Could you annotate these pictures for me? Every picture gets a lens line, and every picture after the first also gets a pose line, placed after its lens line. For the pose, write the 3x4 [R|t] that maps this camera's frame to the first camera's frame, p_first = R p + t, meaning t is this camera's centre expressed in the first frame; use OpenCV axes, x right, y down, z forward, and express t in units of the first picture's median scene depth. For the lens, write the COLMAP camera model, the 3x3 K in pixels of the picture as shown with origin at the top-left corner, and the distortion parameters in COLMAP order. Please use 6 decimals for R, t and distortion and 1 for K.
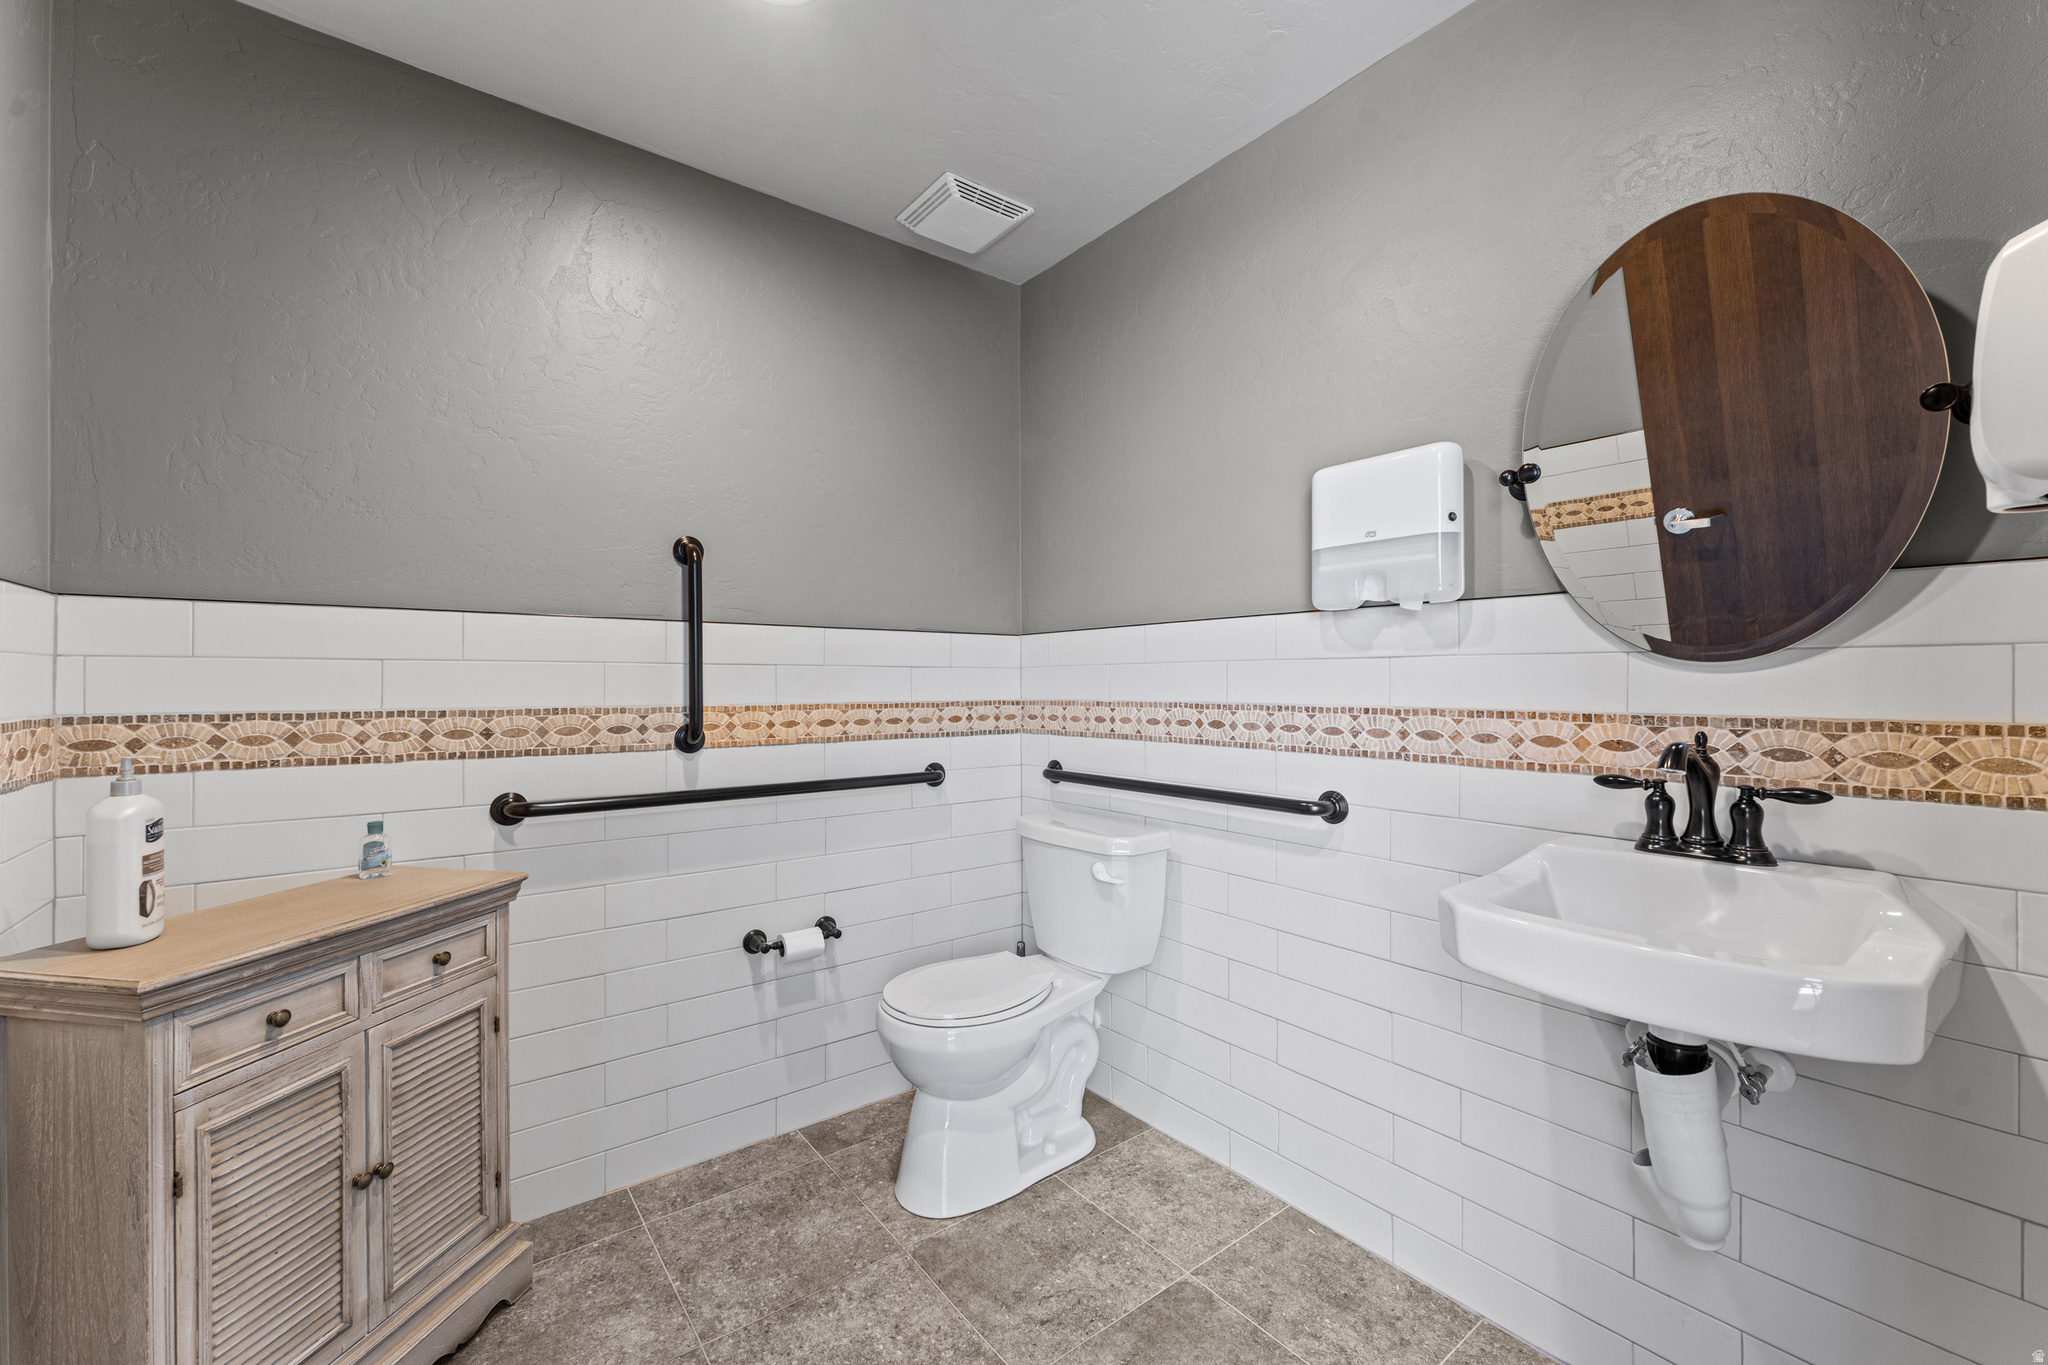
lens RADIAL K [[832.7, 0, 1024.0], [0, 832.7, 682.5], [0, 0, 1]] dist [-0.000220, 0.000095]
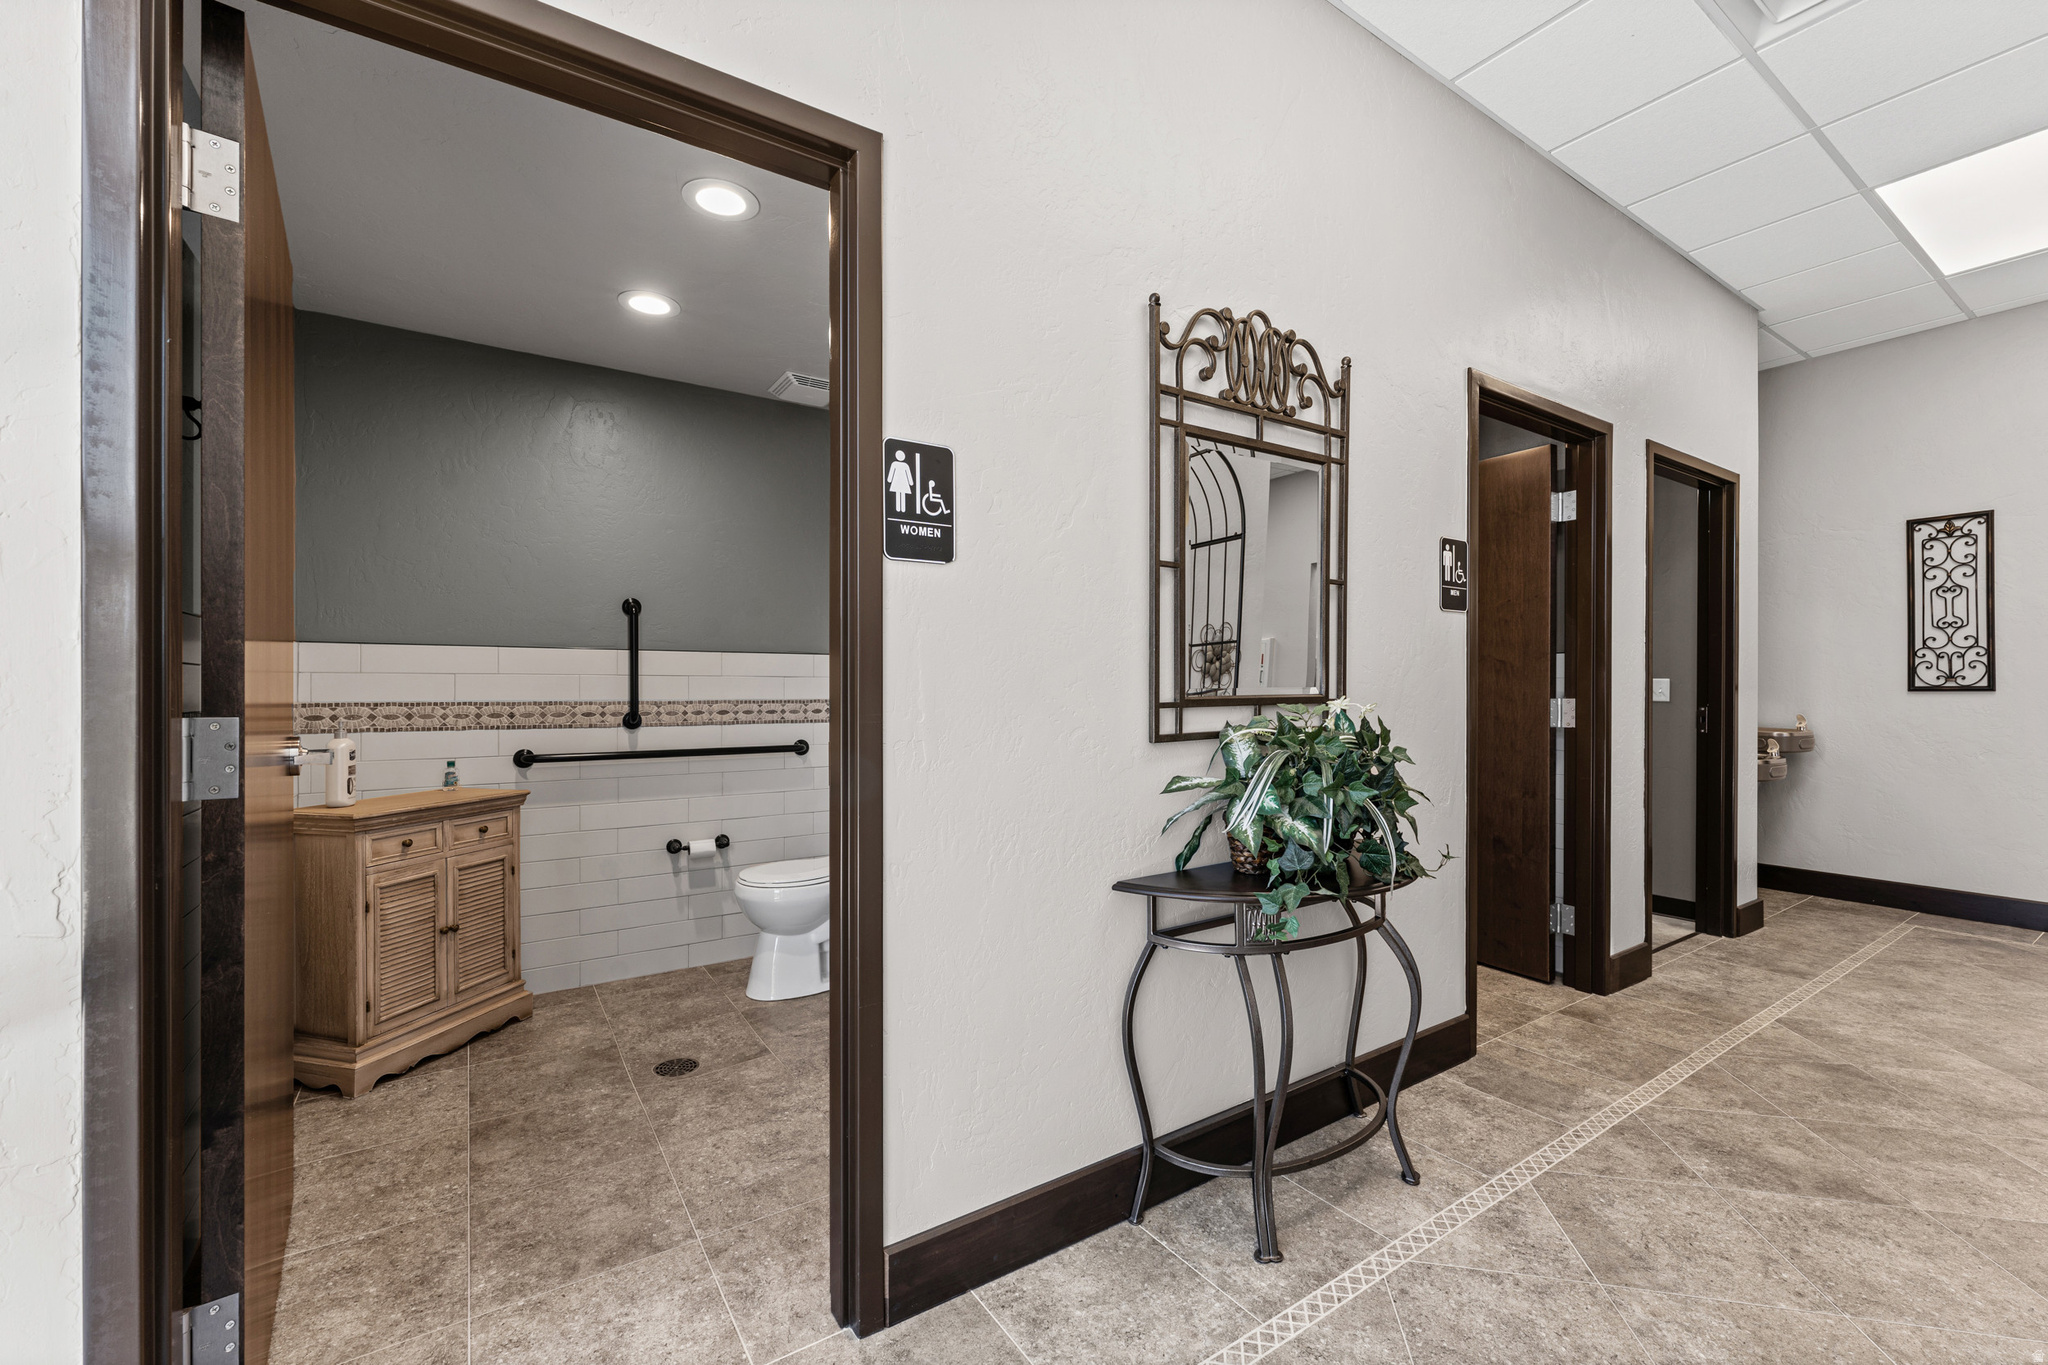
lens RADIAL K [[835.1, 0, 1016.2], [0, 835.1, 690.3], [0, 0, 1]] dist [0.000497, -0.000260]
pose [[0.997428, 0.002450, -0.071632, 0.548135], [-0.002130, 0.999987, 0.004535, -0.001983], [0.071643, -0.004371, 0.997421, -0.687932]]
